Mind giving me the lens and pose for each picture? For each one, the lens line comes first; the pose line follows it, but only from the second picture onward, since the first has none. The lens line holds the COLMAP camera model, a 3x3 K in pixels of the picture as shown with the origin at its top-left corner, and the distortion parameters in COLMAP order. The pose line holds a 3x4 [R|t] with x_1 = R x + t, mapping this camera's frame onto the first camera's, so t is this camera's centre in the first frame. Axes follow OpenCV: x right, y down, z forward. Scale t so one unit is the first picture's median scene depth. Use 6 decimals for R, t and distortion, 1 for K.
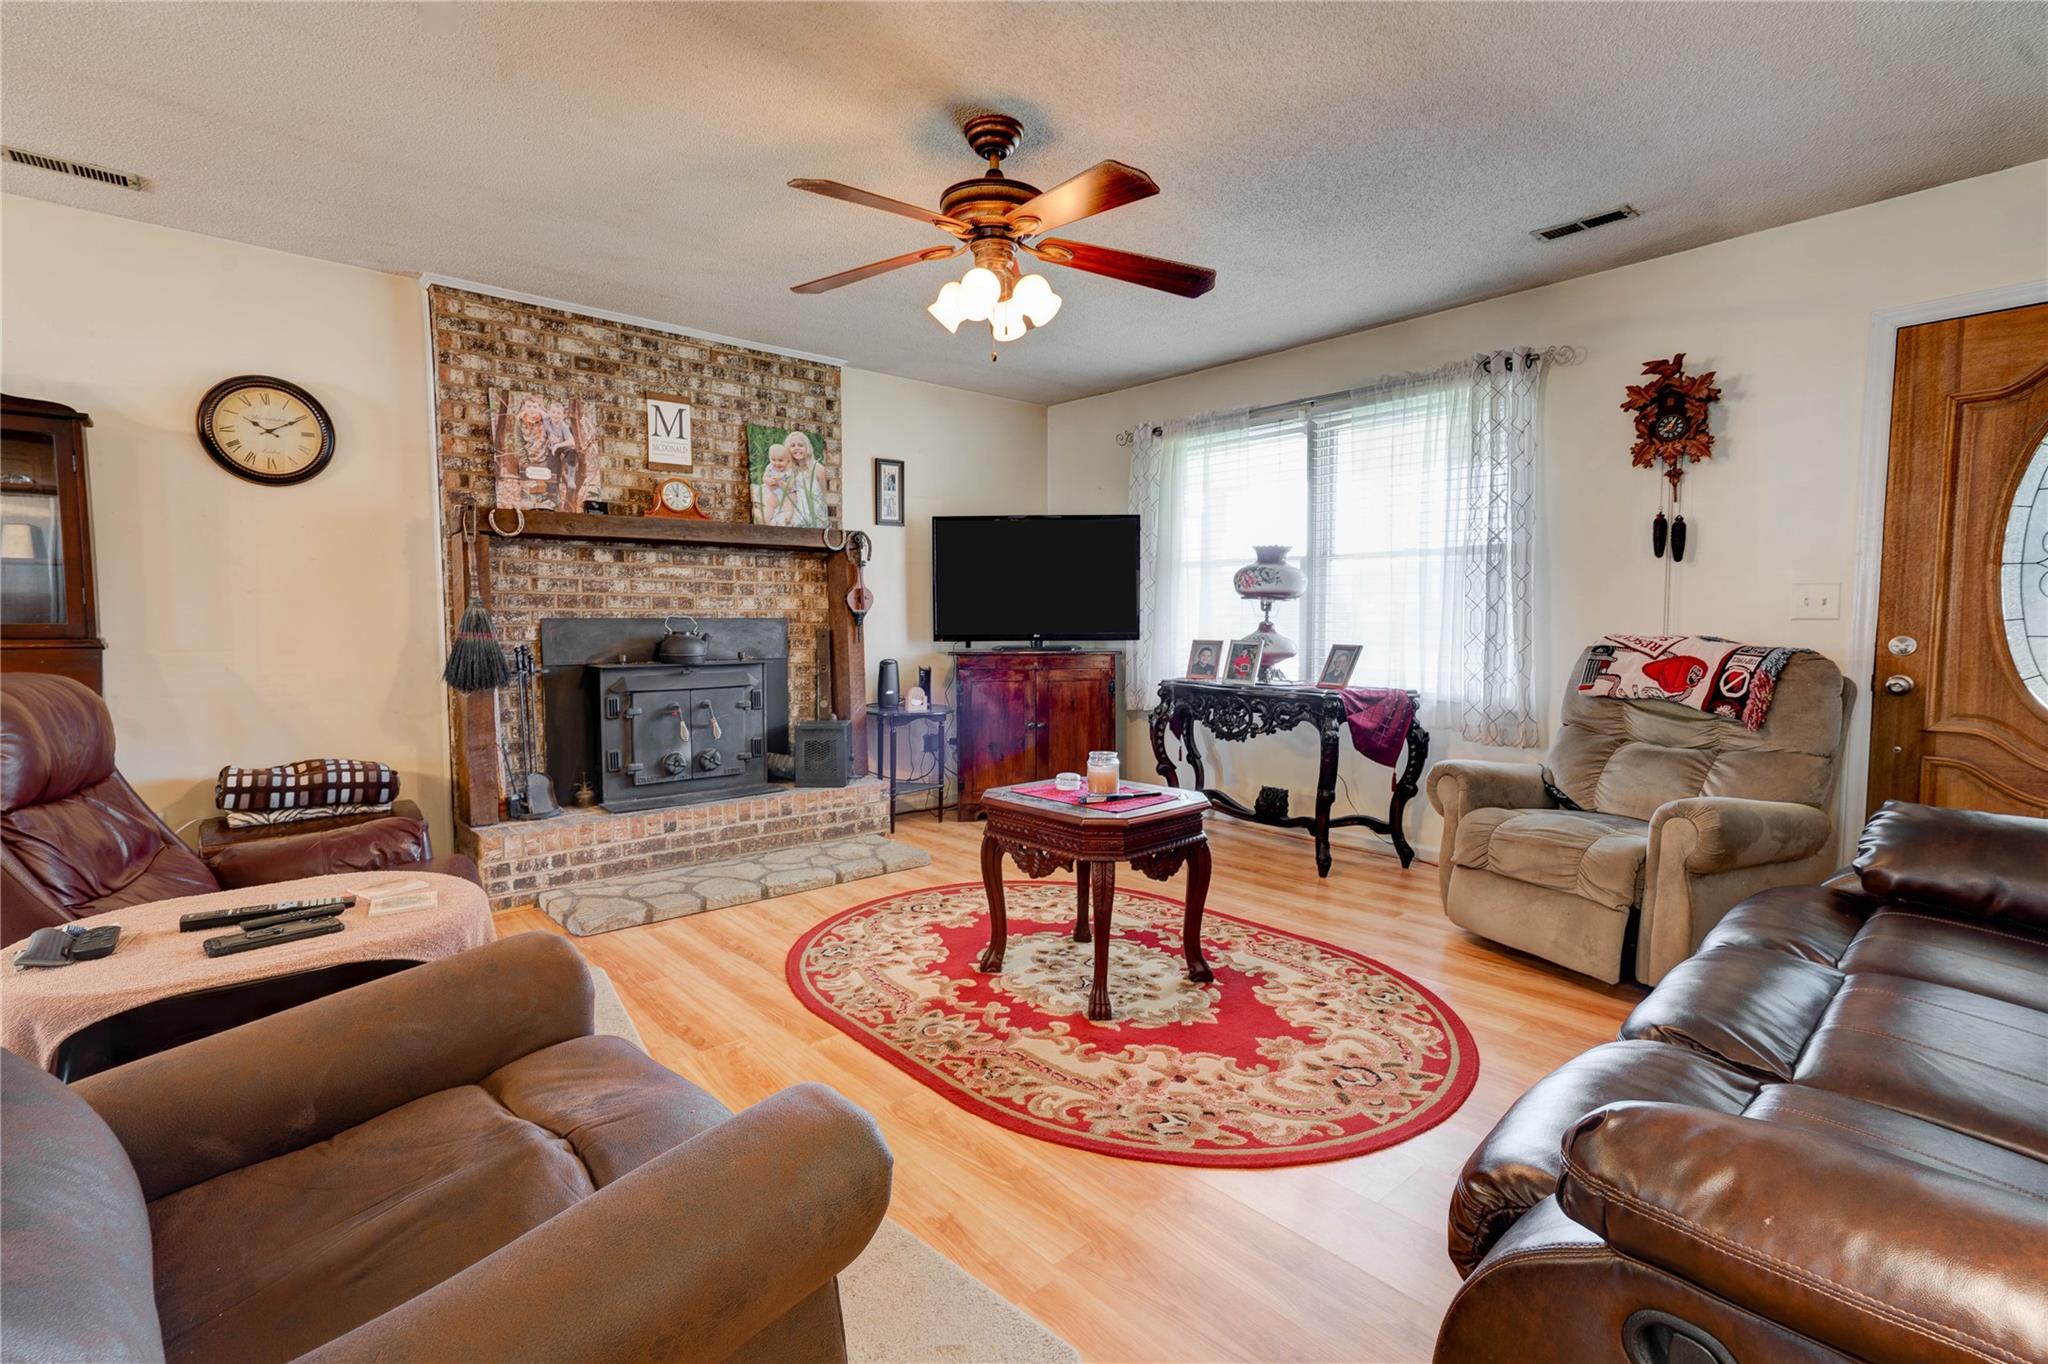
lens RADIAL K [[935.8, 0, 1016.1], [0, 935.8, 686.5], [0, 0, 1]] dist [0.001932, 0.004862]
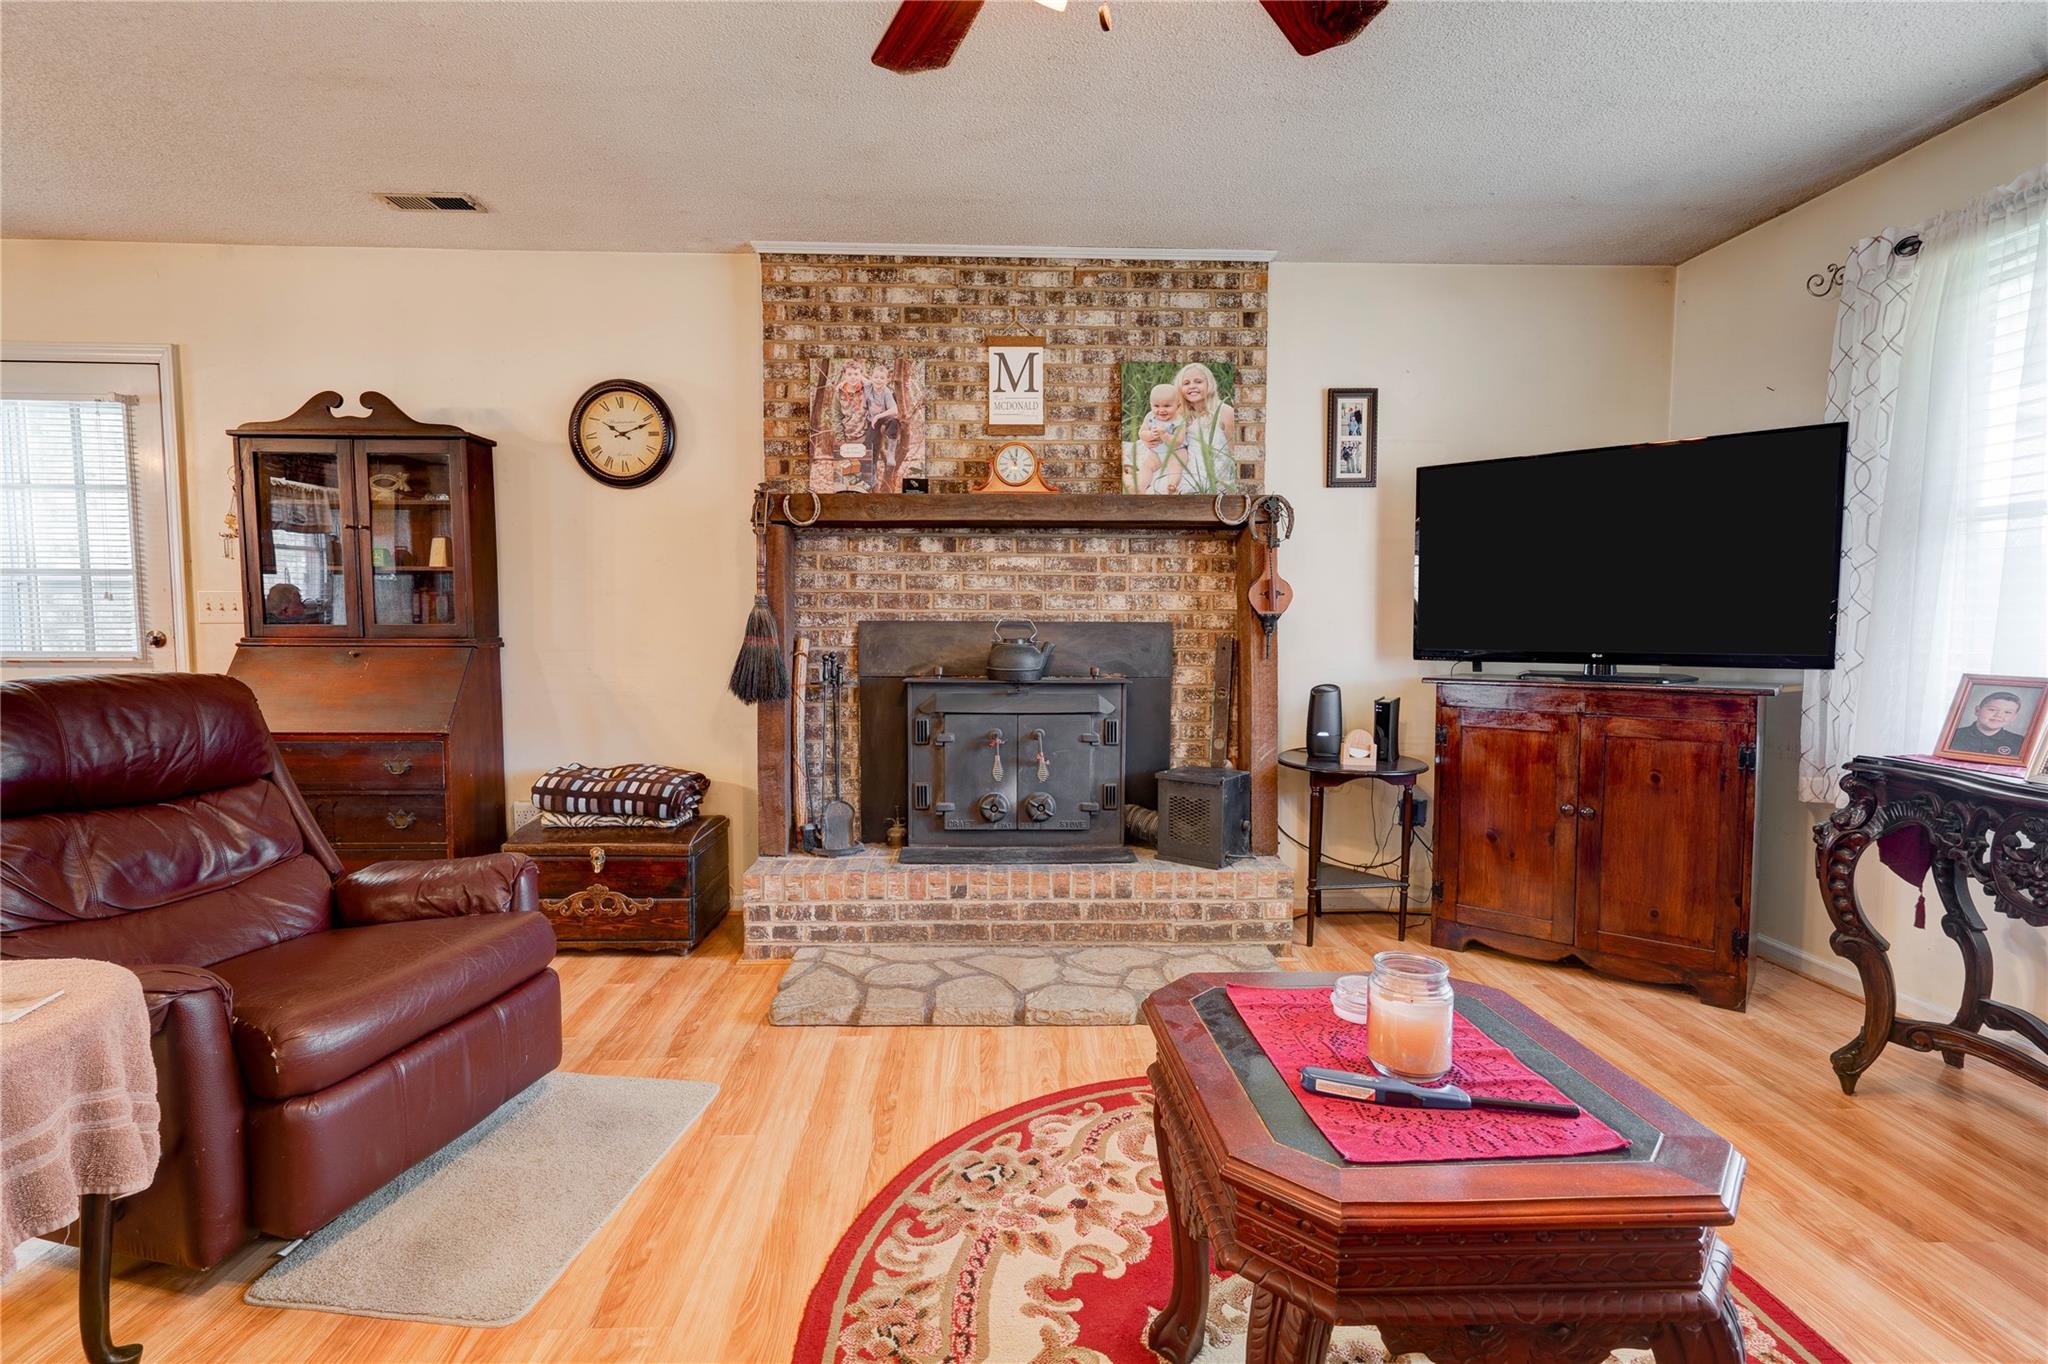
lens RADIAL K [[935.8, 0, 1029.9], [0, 935.8, 681.7], [0, 0, 1]] dist [0.001932, 0.004862]
pose [[0.770508, 0.044313, -0.635888, 0.152003], [-0.051706, 0.998638, 0.006939, -0.029682], [0.635330, 0.027533, 0.771750, 0.414910]]
